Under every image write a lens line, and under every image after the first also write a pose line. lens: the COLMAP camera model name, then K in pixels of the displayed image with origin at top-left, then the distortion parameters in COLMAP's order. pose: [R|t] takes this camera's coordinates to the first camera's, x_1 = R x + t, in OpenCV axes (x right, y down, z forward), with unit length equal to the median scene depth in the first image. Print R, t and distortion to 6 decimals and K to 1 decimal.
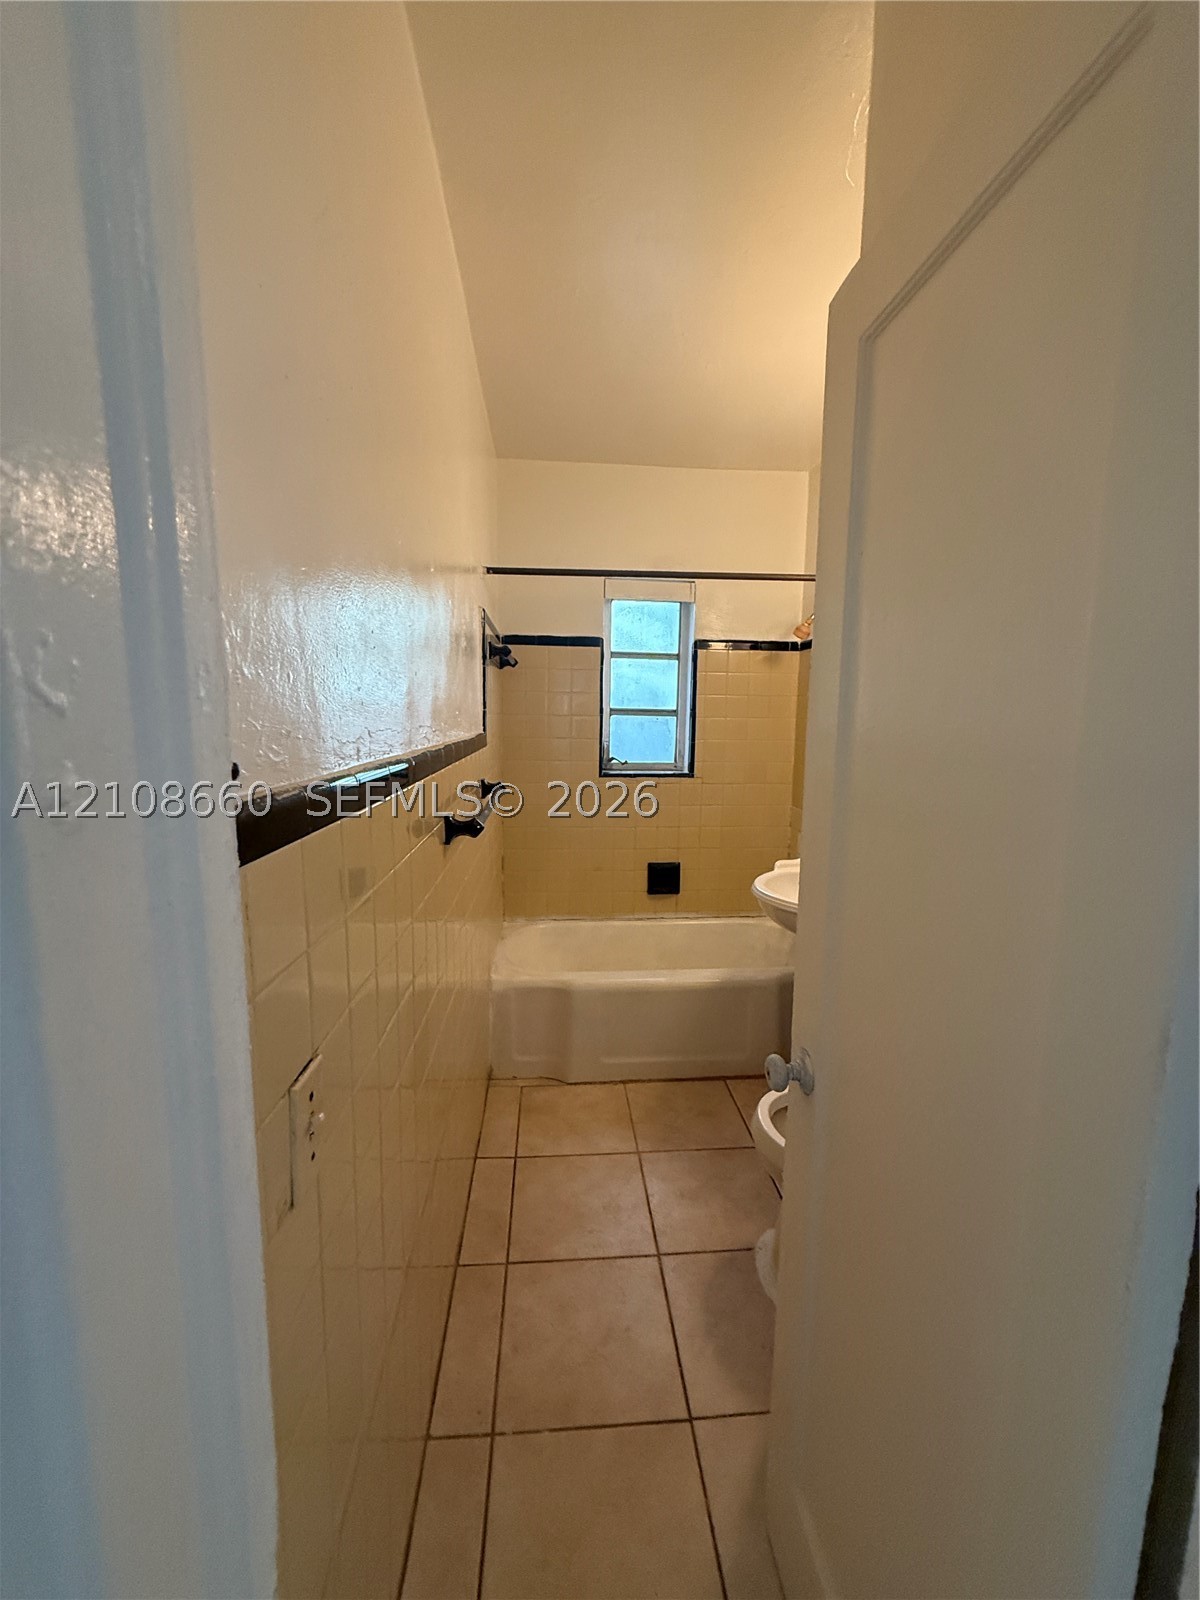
lens RADIAL K [[638.7, 0, 600.9], [0, 638.7, 796.7], [0, 0, 1]] dist [-0.000878, 0.000743]
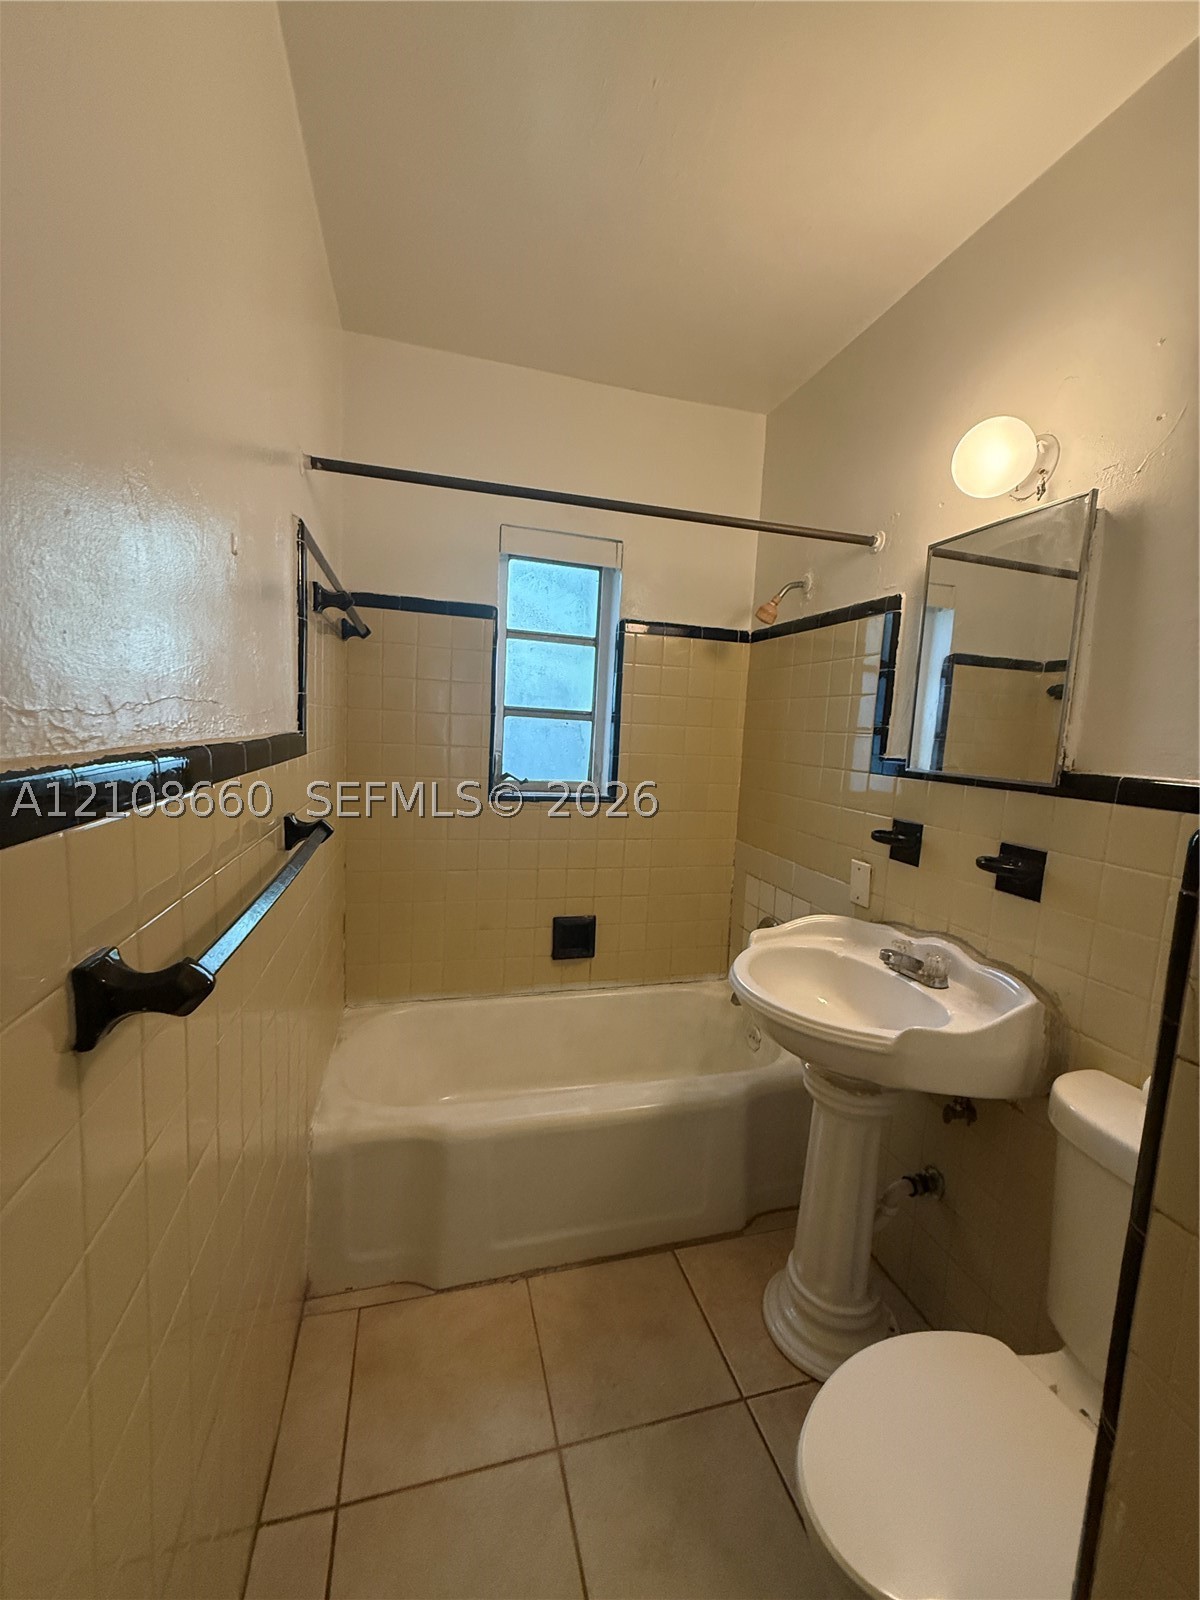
lens RADIAL K [[638.7, 0, 600.9], [0, 638.7, 796.7], [0, 0, 1]] dist [-0.000878, 0.000743]
pose [[0.981119, 0.014068, 0.192892, -0.016919], [-0.011254, 0.999814, -0.015674, -0.025193], [-0.193076, 0.013207, 0.981095, 0.268087]]
